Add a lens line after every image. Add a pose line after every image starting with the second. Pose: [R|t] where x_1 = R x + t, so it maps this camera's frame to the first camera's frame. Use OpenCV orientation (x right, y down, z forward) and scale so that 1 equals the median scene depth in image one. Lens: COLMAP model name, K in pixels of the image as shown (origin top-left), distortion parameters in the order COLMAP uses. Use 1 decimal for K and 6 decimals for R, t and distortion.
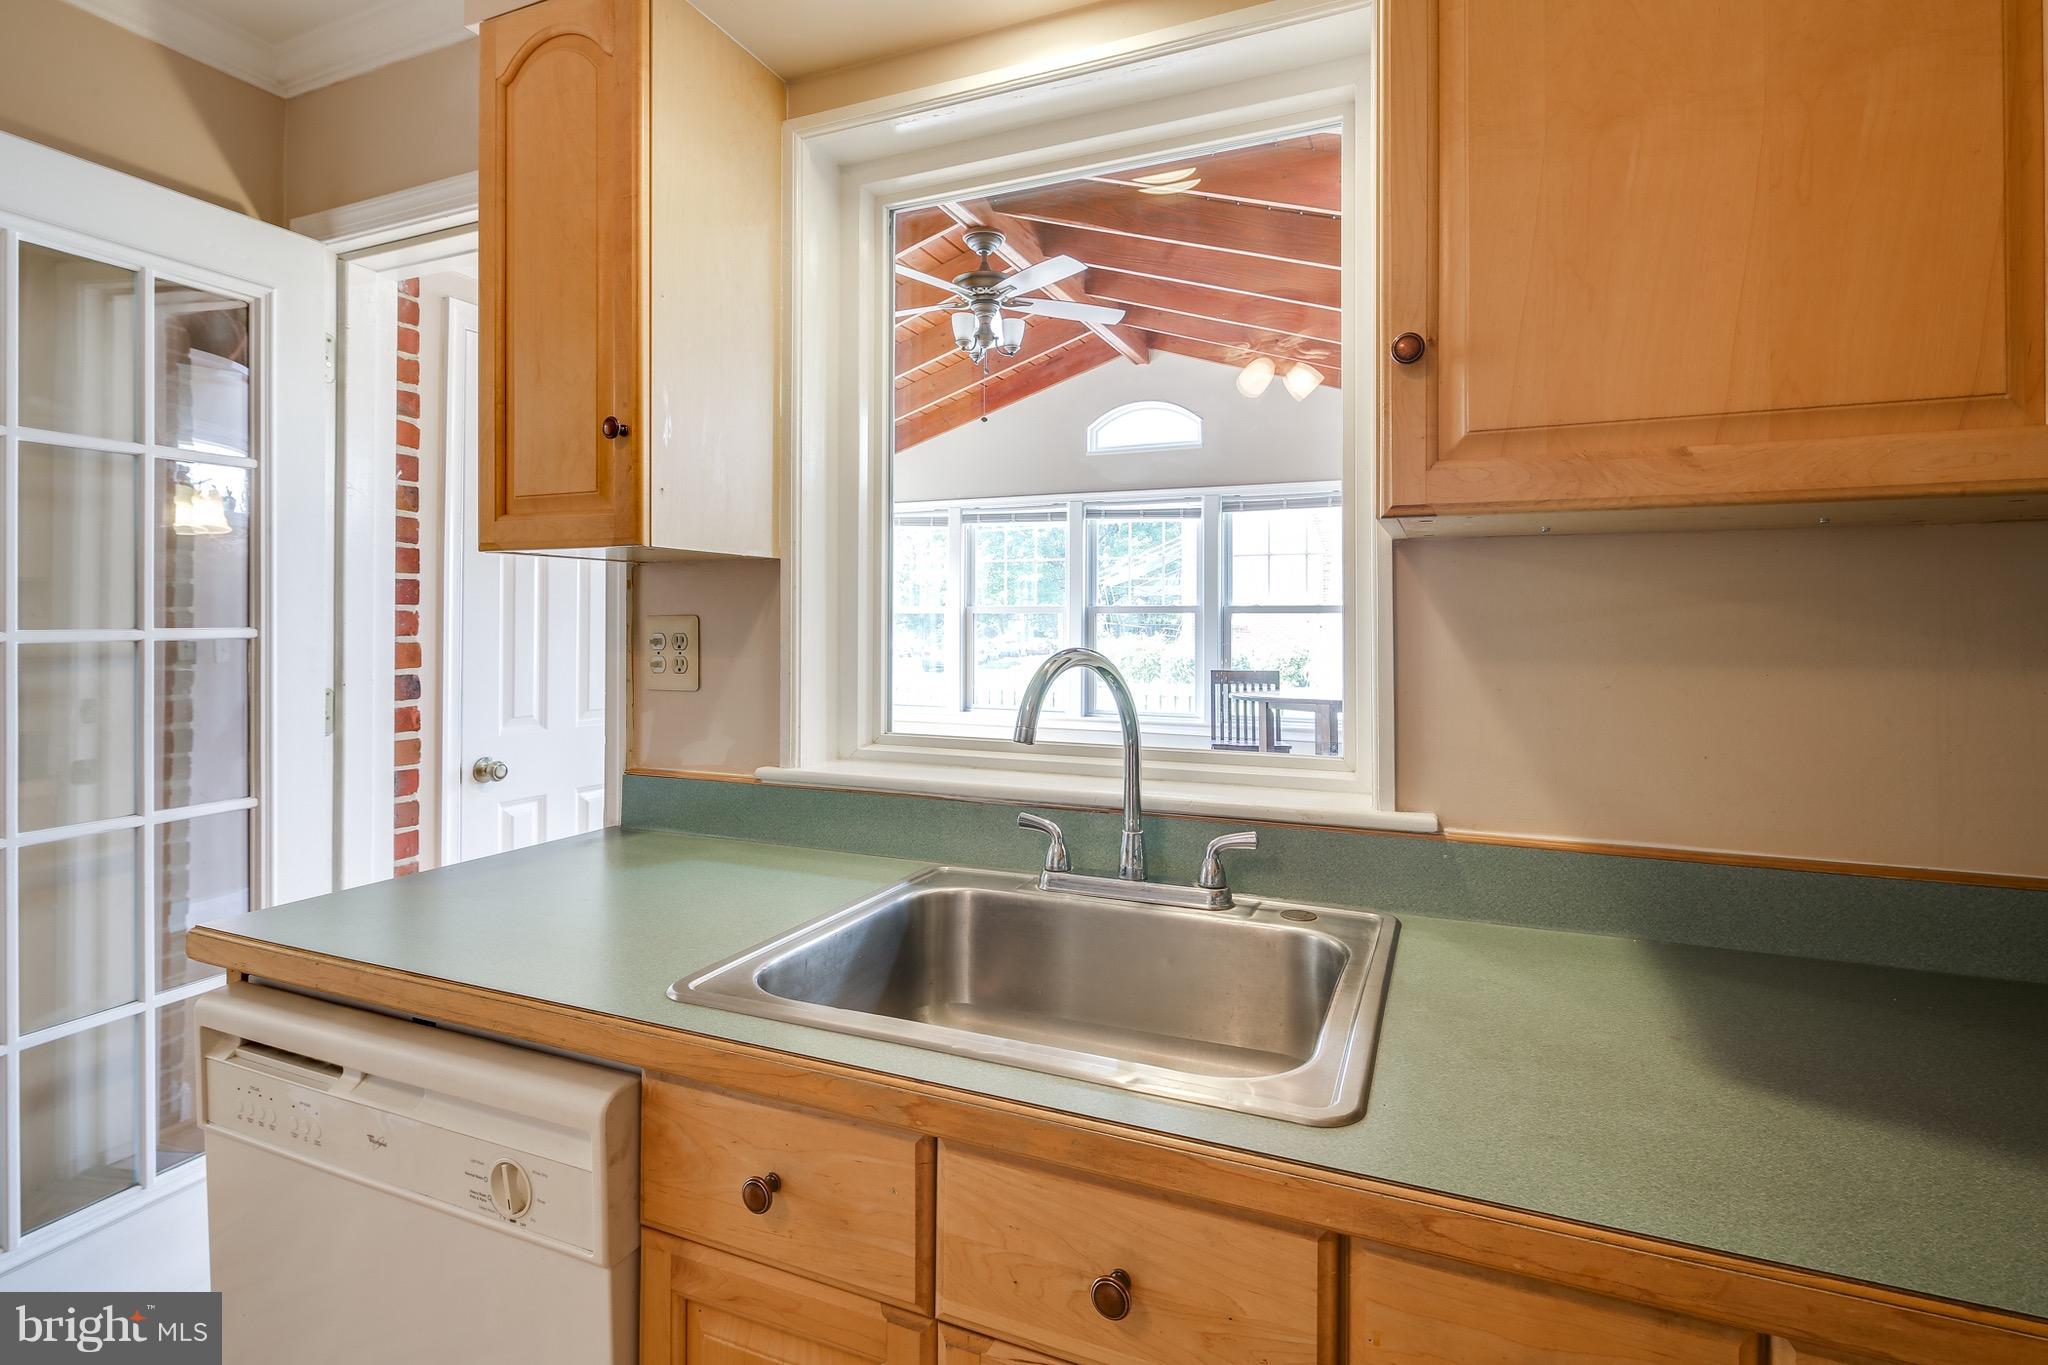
lens RADIAL K [[1003.5, 0, 1019.3], [0, 1003.5, 617.4], [0, 0, 1]] dist [0.005592, -0.000160]
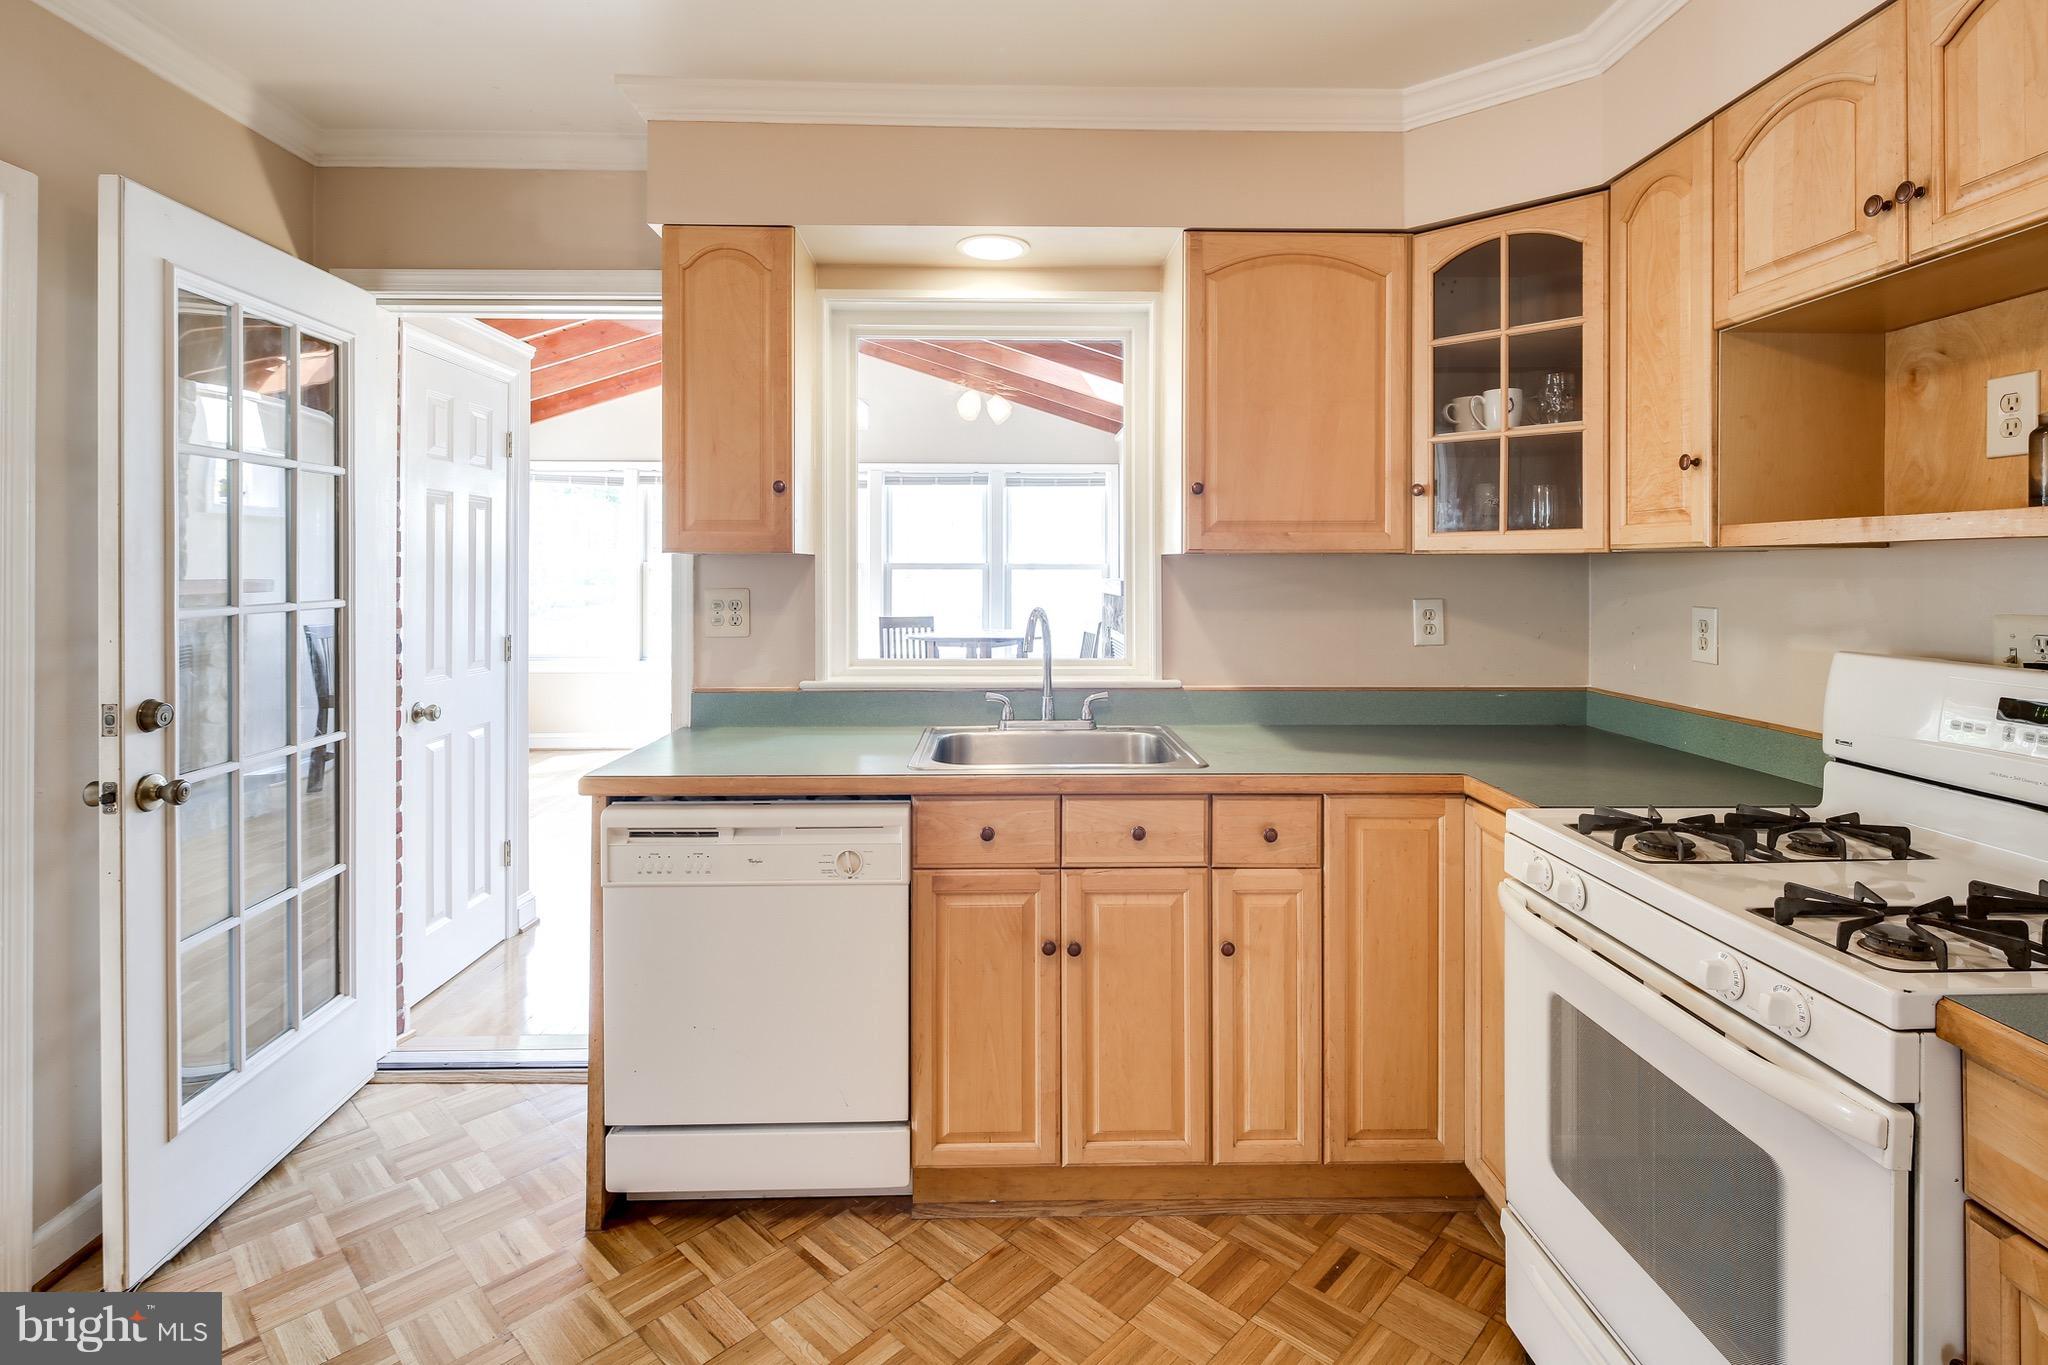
lens RADIAL K [[1003.5, 0, 1034.9], [0, 1003.5, 574.9], [0, 0, 1]] dist [0.005592, -0.000160]
pose [[0.902821, -0.002874, 0.430006, -0.482665], [-0.001752, 0.999945, 0.010362, -0.033144], [-0.430012, -0.010108, 0.902766, -0.500991]]
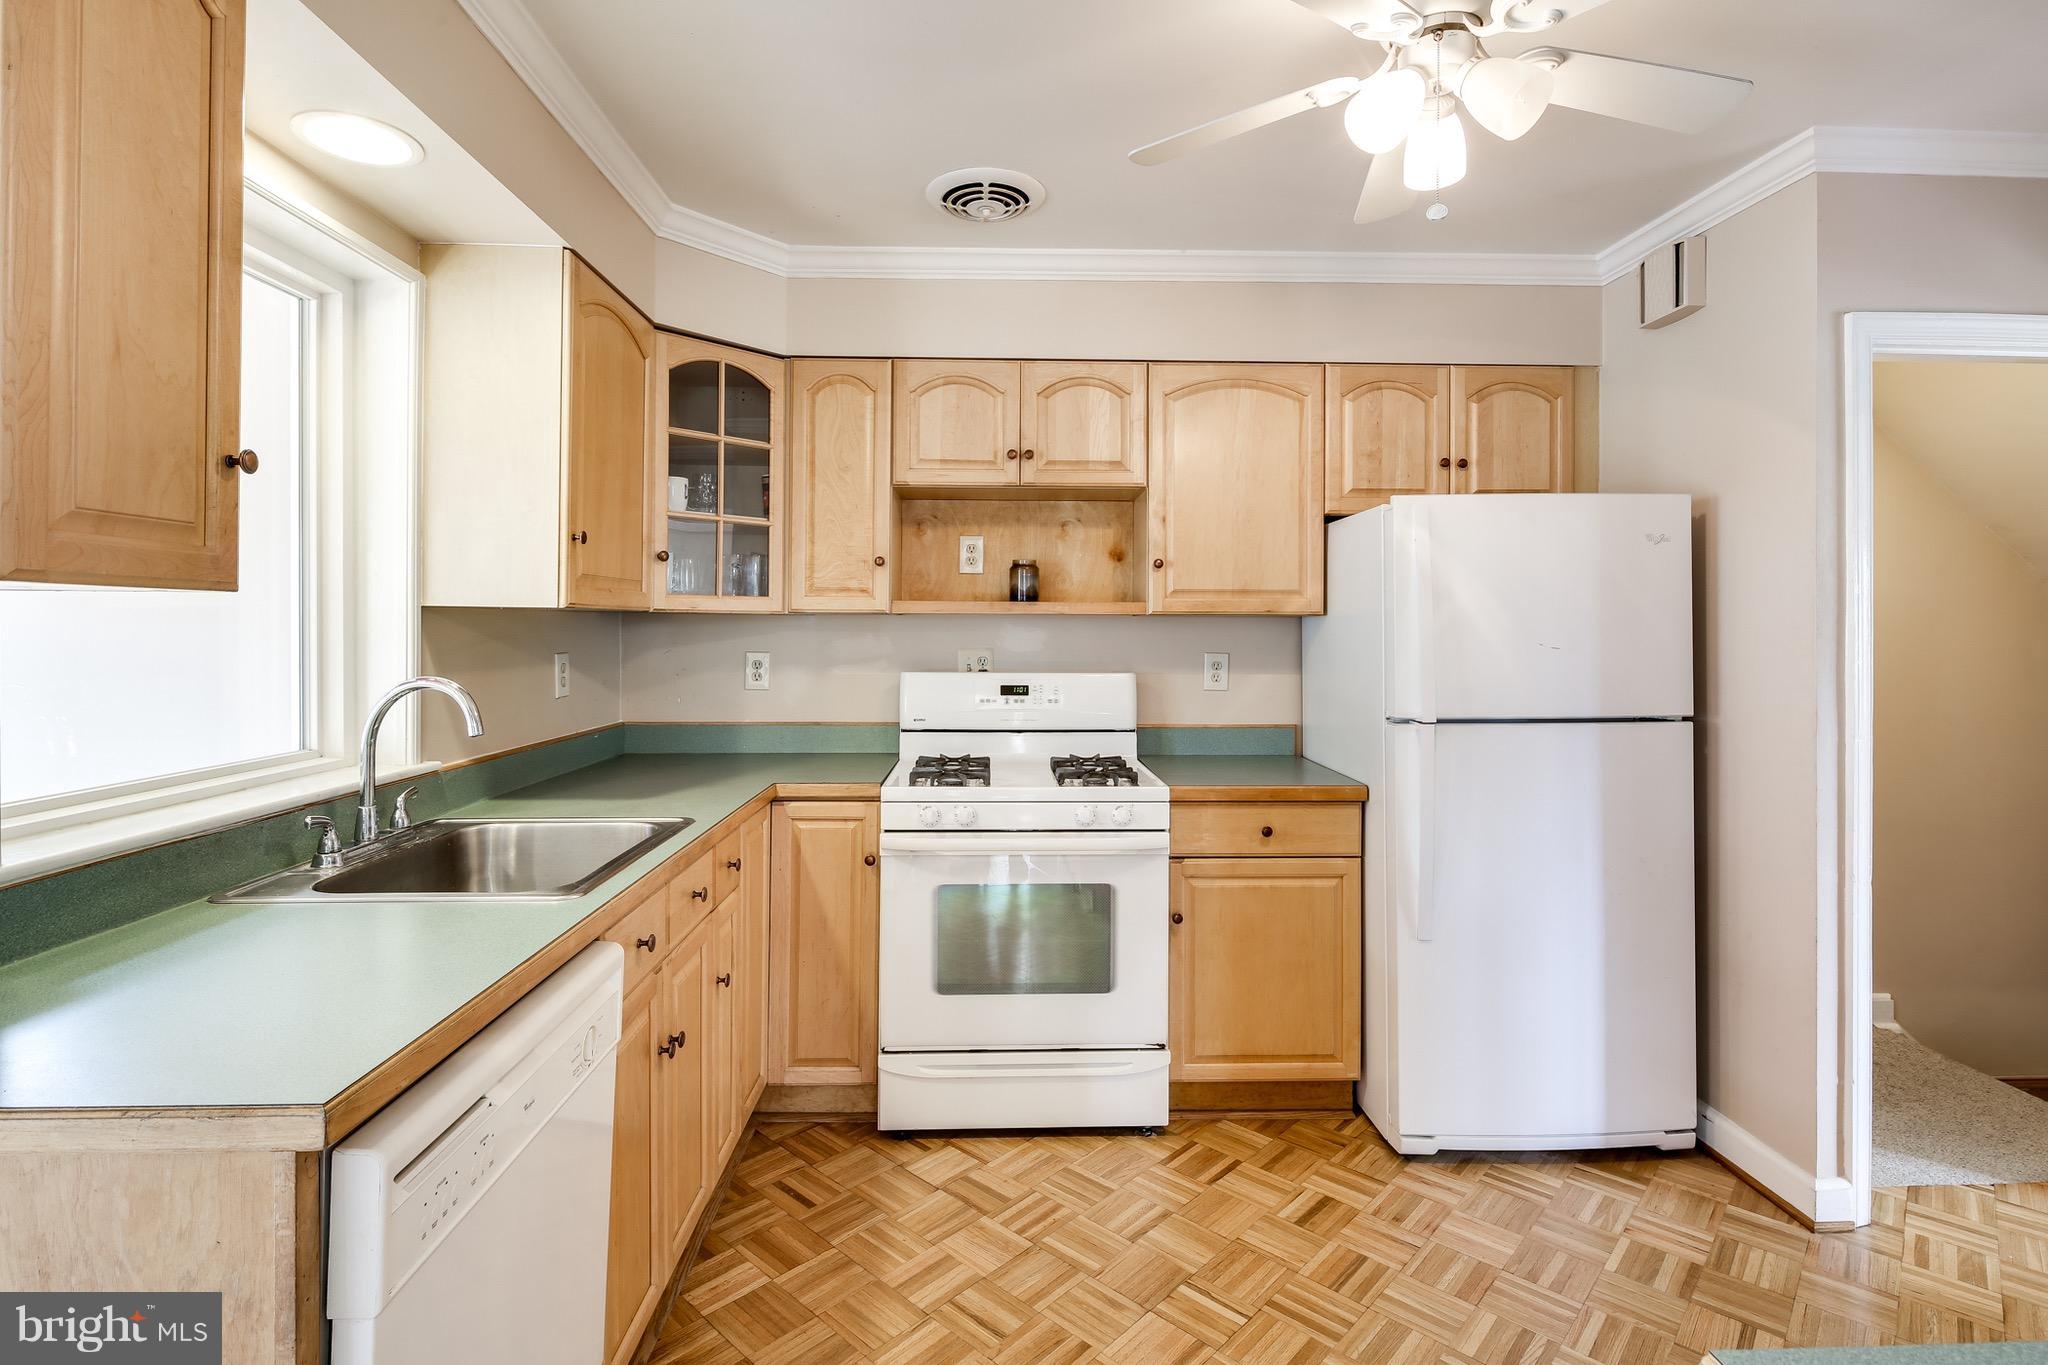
lens RADIAL K [[1003.5, 0, 1022.3], [0, 1003.5, 631.7], [0, 0, 1]] dist [0.005592, -0.000160]
pose [[-0.435459, -0.007669, 0.900176, -0.973810], [-0.010794, 0.999936, 0.003297, -0.029537], [-0.900144, -0.008281, -0.435514, 0.489333]]
